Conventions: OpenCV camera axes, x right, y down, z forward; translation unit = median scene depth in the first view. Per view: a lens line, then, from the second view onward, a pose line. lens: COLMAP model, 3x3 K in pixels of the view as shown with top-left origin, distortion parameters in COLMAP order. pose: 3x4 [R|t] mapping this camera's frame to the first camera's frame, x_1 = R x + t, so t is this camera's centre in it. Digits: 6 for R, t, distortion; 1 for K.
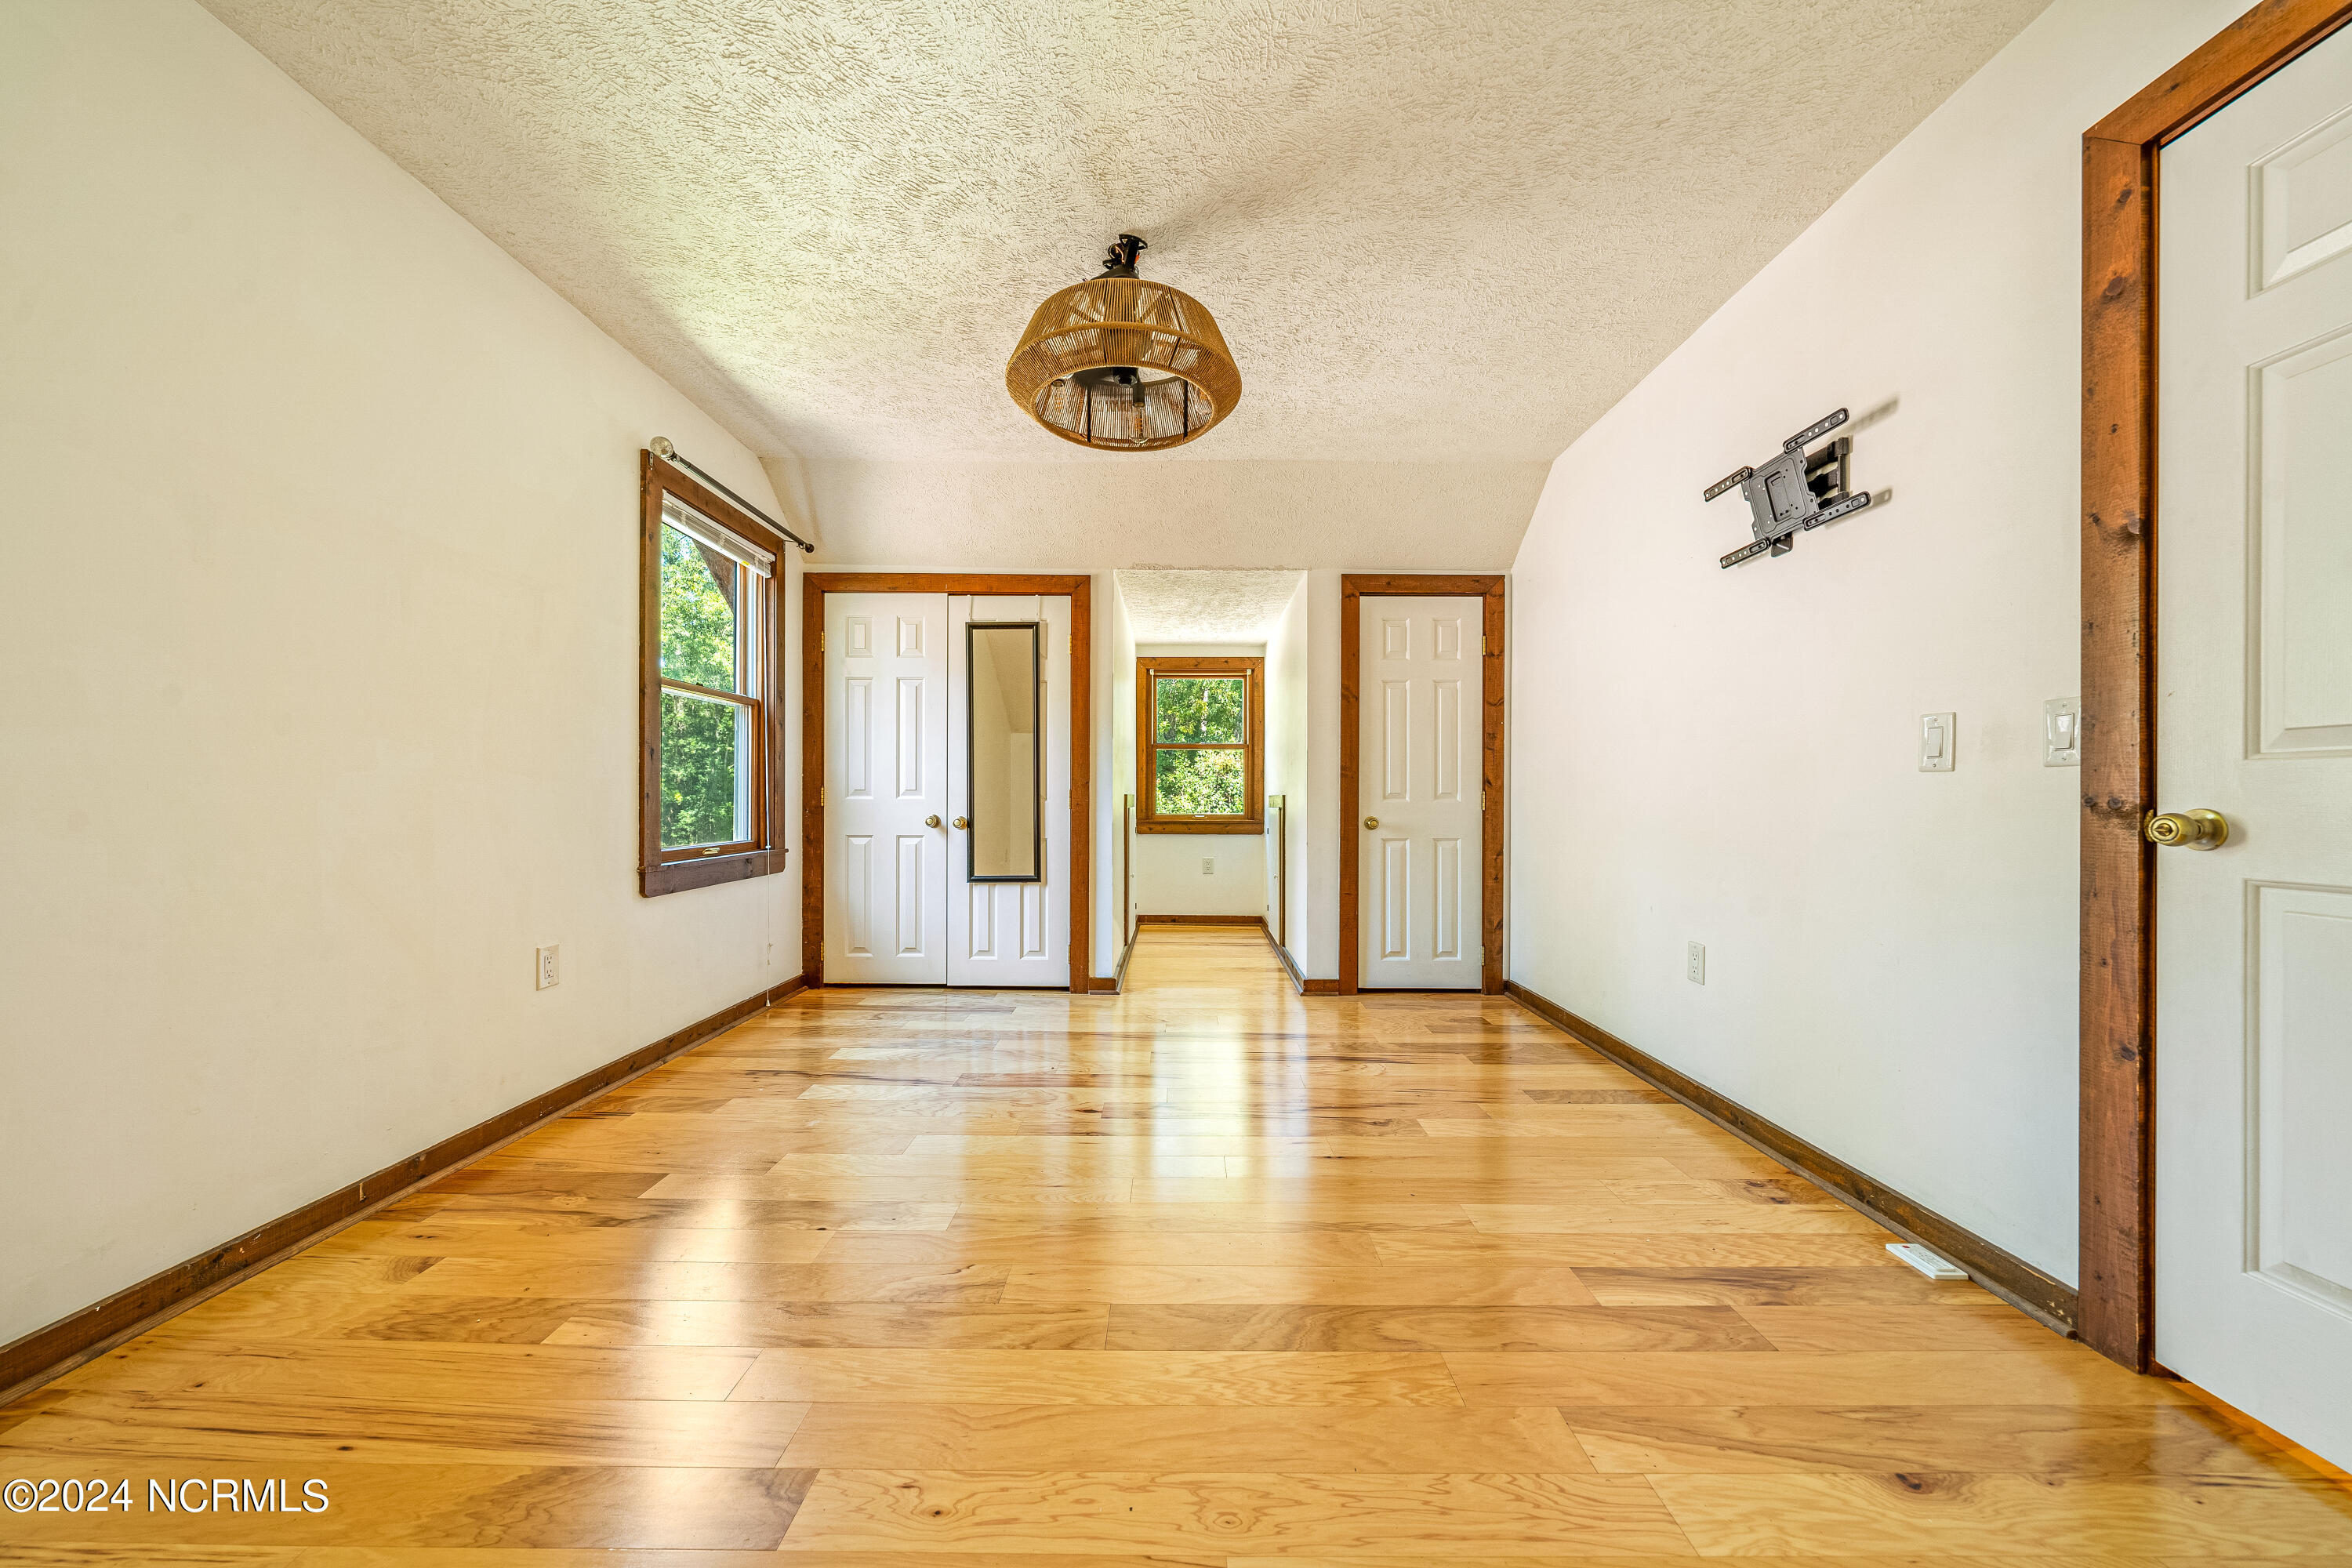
lens RADIAL K [[820.7, 0, 1174.8], [0, 820.7, 798.4], [0, 0, 1]] dist [-0.001069, 0.000180]
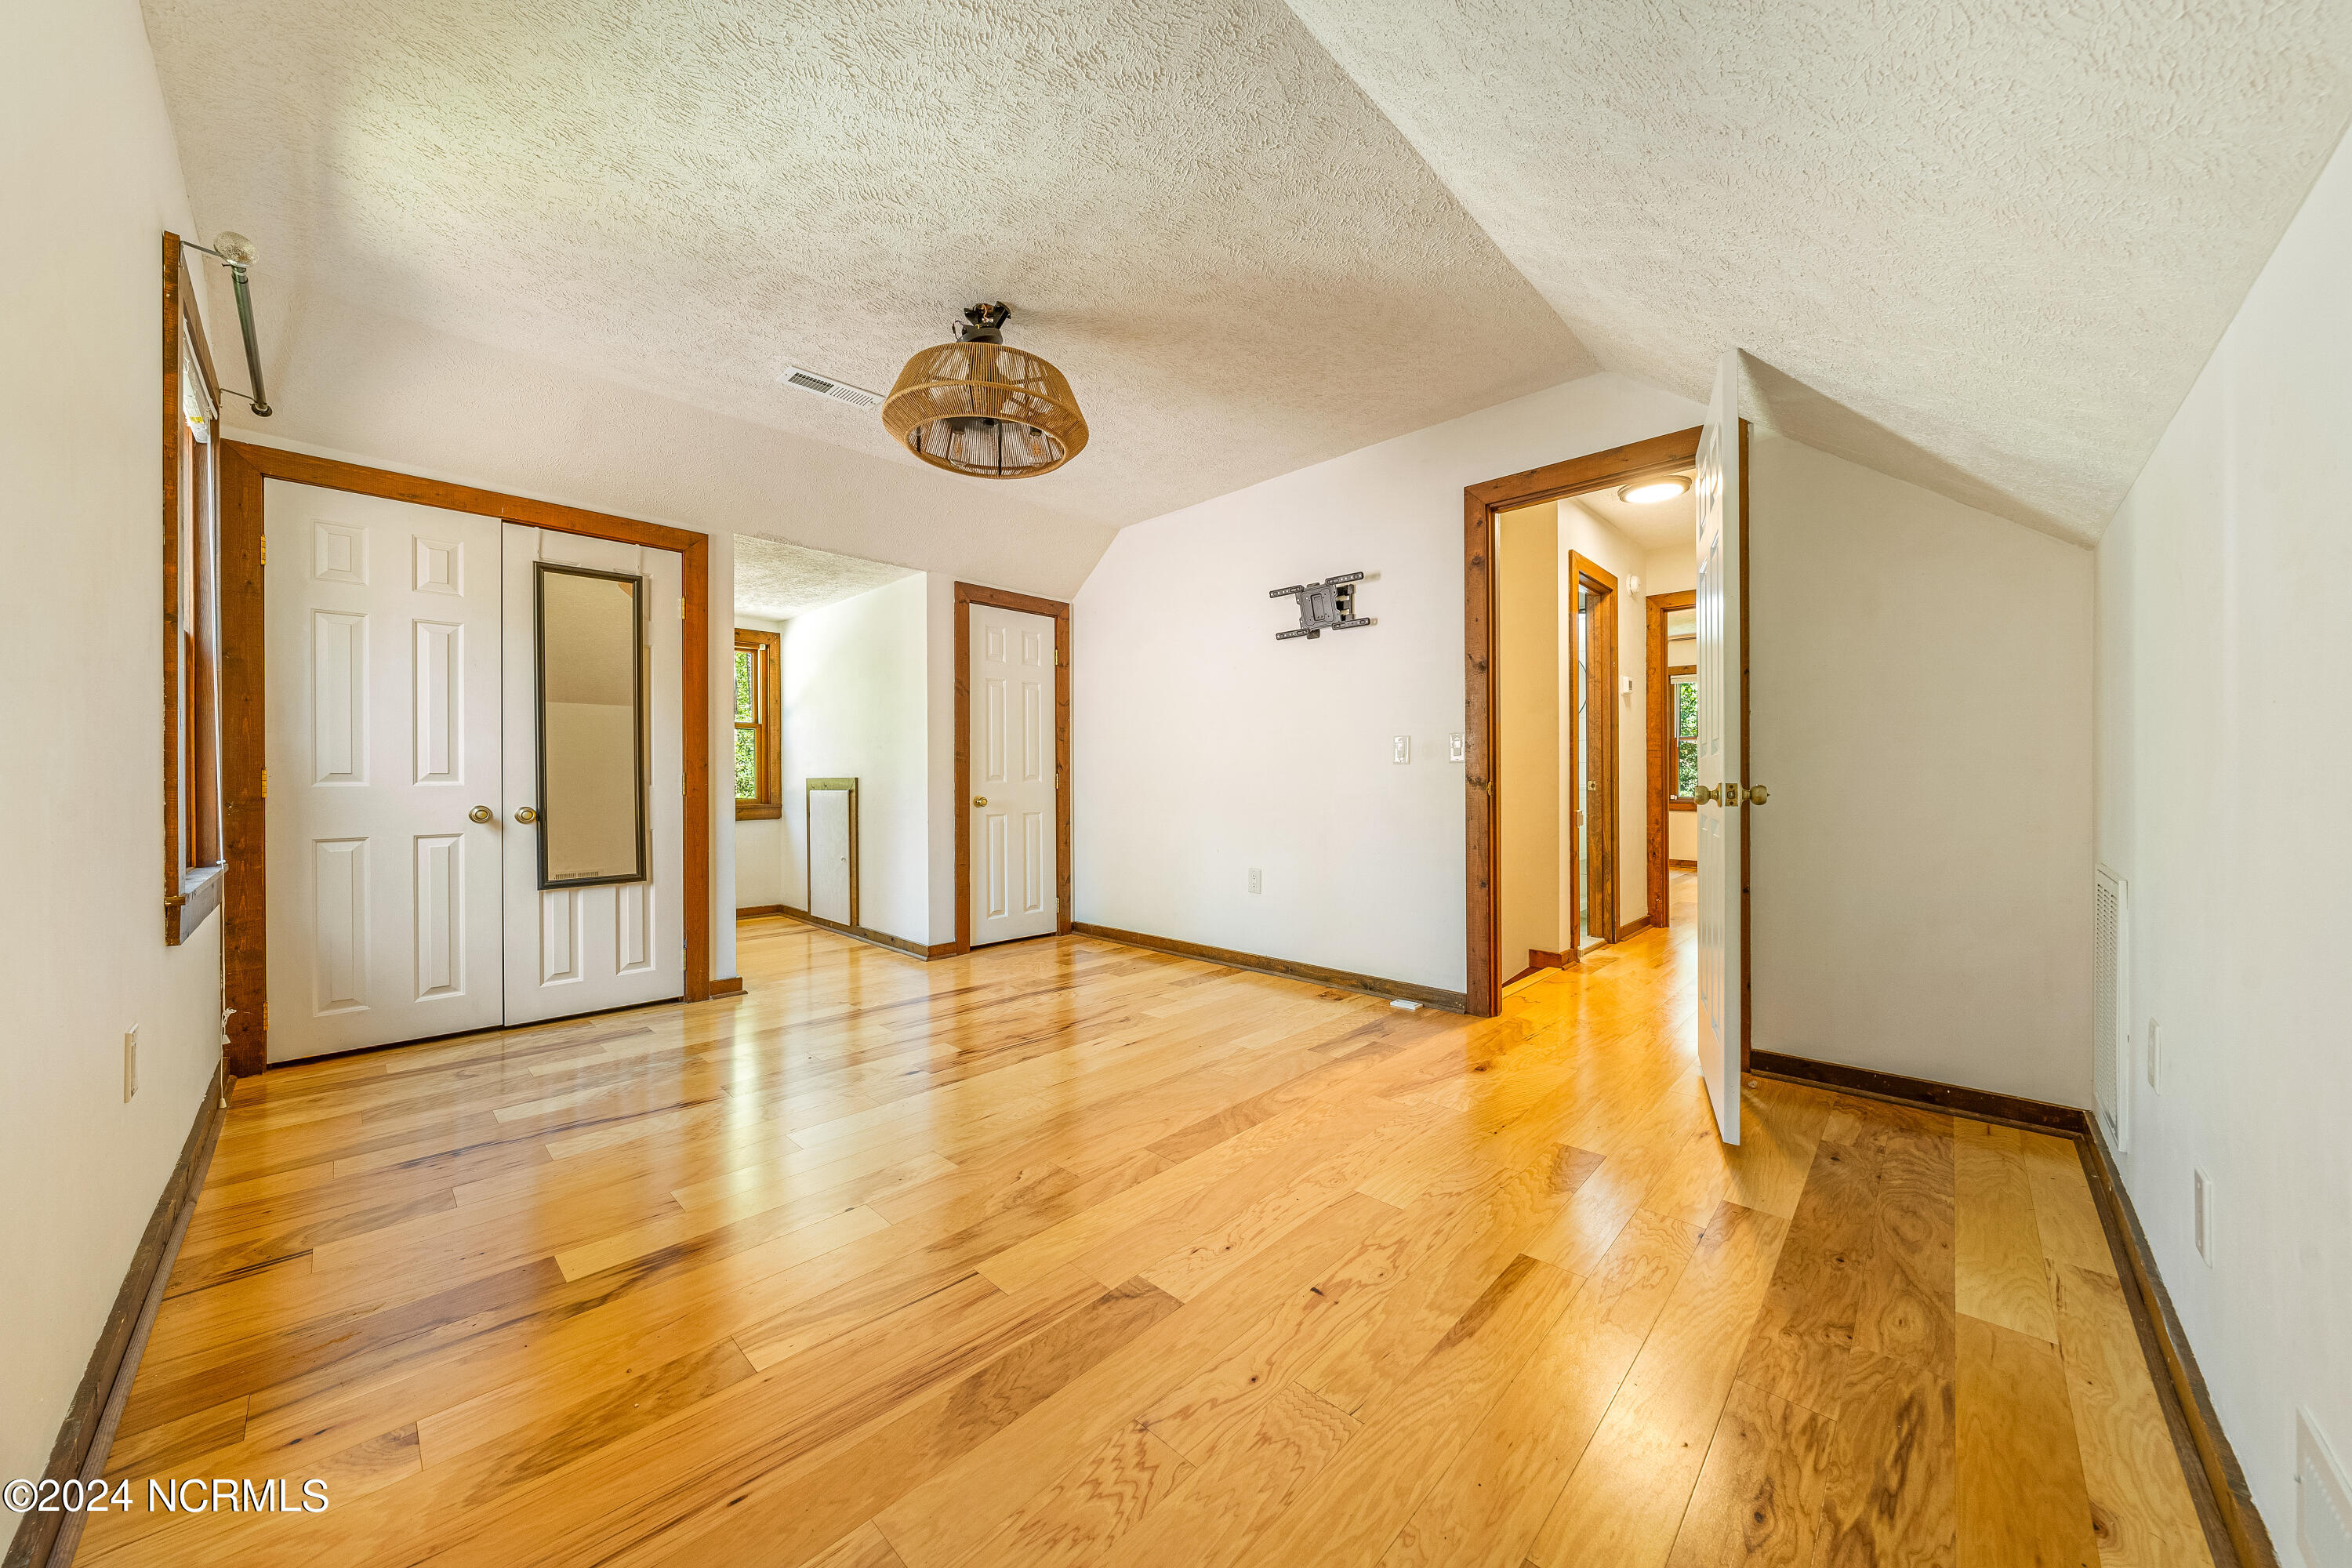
lens RADIAL K [[820.7, 0, 1185.1], [0, 820.7, 780.7], [0, 0, 1]] dist [-0.001069, 0.000180]
pose [[0.682691, -0.007681, 0.730667, -0.406164], [0.006800, 0.999968, 0.004158, -0.002251], [-0.730675, 0.002130, 0.682722, 0.002842]]
